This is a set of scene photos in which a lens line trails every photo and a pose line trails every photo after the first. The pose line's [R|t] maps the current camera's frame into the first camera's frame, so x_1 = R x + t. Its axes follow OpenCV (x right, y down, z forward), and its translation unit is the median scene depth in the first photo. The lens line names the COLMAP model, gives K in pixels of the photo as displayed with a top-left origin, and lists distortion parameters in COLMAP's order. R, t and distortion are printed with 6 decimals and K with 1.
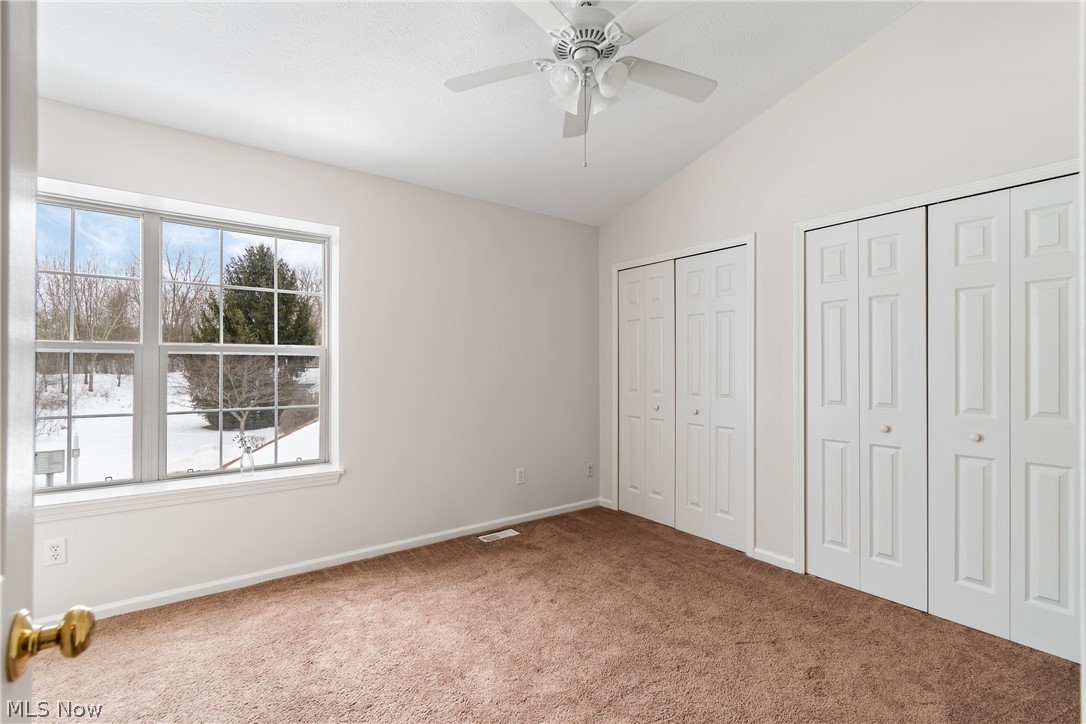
lens RADIAL K [[495.7, 0, 547.0], [0, 495.7, 361.1], [0, 0, 1]] dist [0.017834, 0.000144]
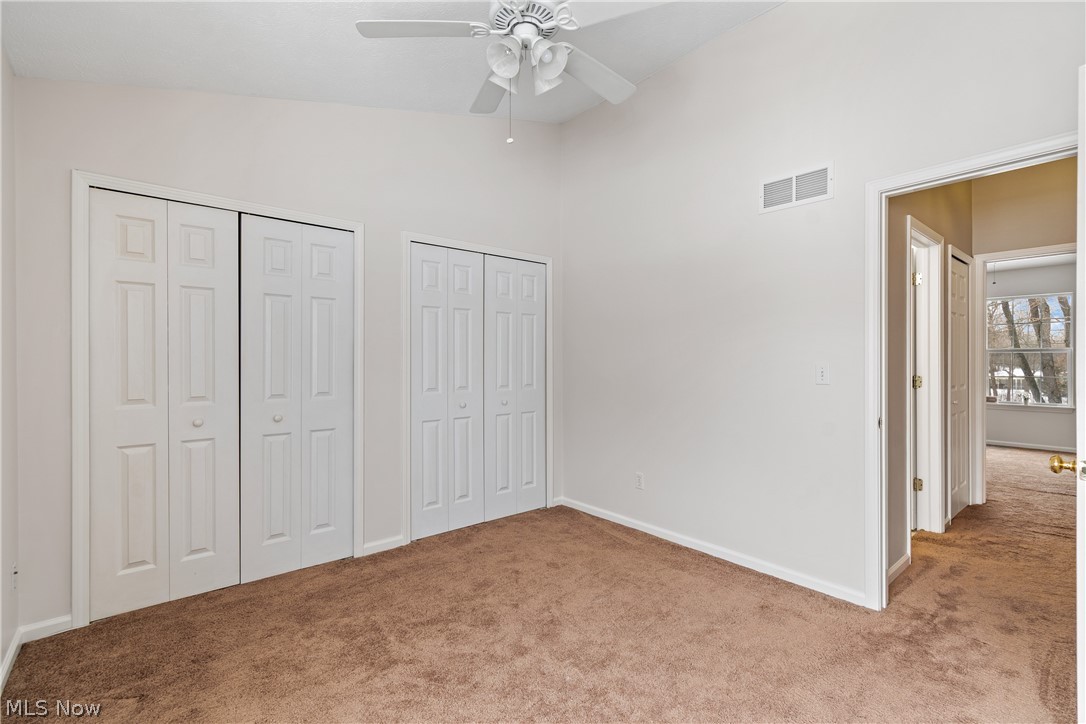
lens RADIAL K [[495.7, 0, 547.4], [0, 495.7, 363.6], [0, 0, 1]] dist [0.017834, 0.000144]
pose [[-0.063180, -0.000883, 0.998002, -0.621926], [-0.002604, 0.999996, 0.000720, 0.016863], [-0.997999, -0.002554, -0.063182, 0.747605]]
